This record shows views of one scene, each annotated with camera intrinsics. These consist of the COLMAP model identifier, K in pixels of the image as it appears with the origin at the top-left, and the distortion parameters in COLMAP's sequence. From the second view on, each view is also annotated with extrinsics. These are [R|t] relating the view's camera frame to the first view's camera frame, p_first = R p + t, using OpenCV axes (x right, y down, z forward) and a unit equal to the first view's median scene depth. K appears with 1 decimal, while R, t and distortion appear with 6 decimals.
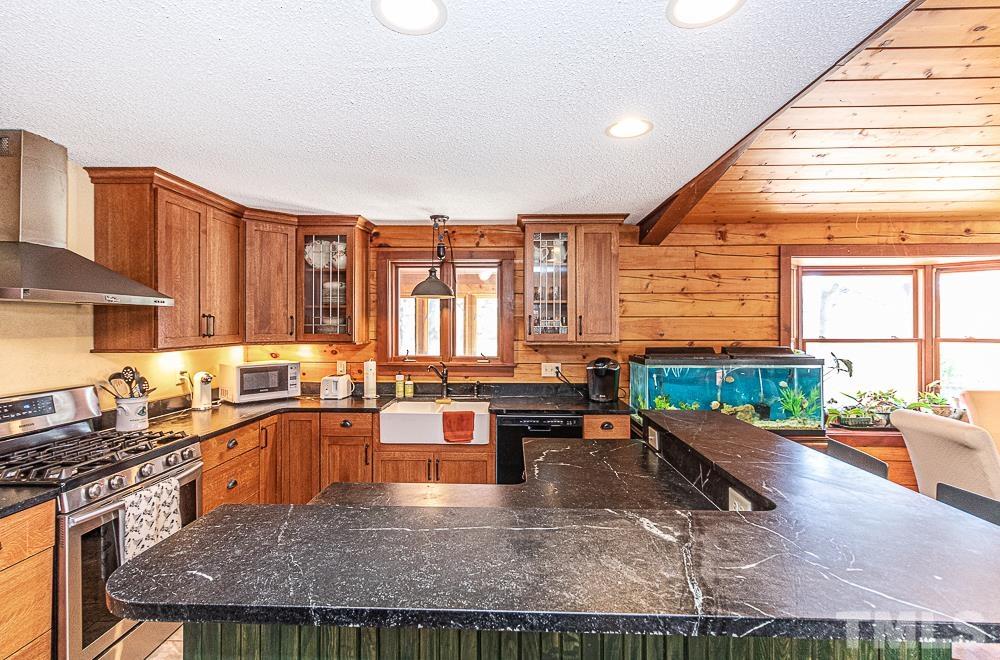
lens RADIAL K [[462.6, 0, 498.2], [0, 462.6, 325.4], [0, 0, 1]] dist [-0.000605, 0.001245]
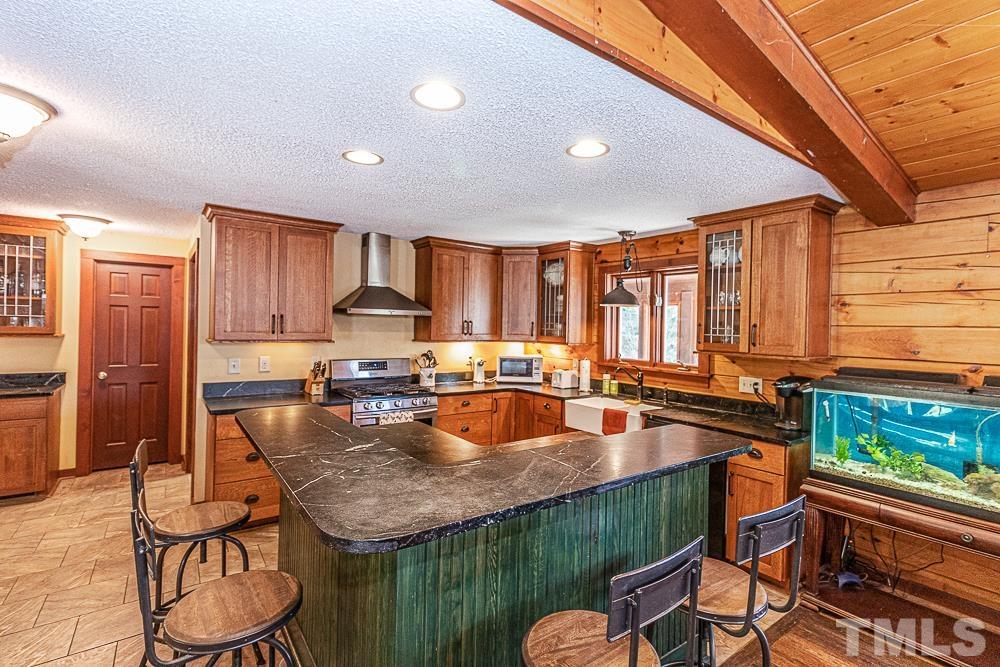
lens RADIAL K [[462.6, 0, 502.2], [0, 462.6, 330.9], [0, 0, 1]] dist [-0.000605, 0.001245]
pose [[0.618621, 0.021620, -0.785392, 0.547572], [-0.022610, 0.999697, 0.009710, -0.005102], [0.785364, 0.011751, 0.618923, 0.096311]]
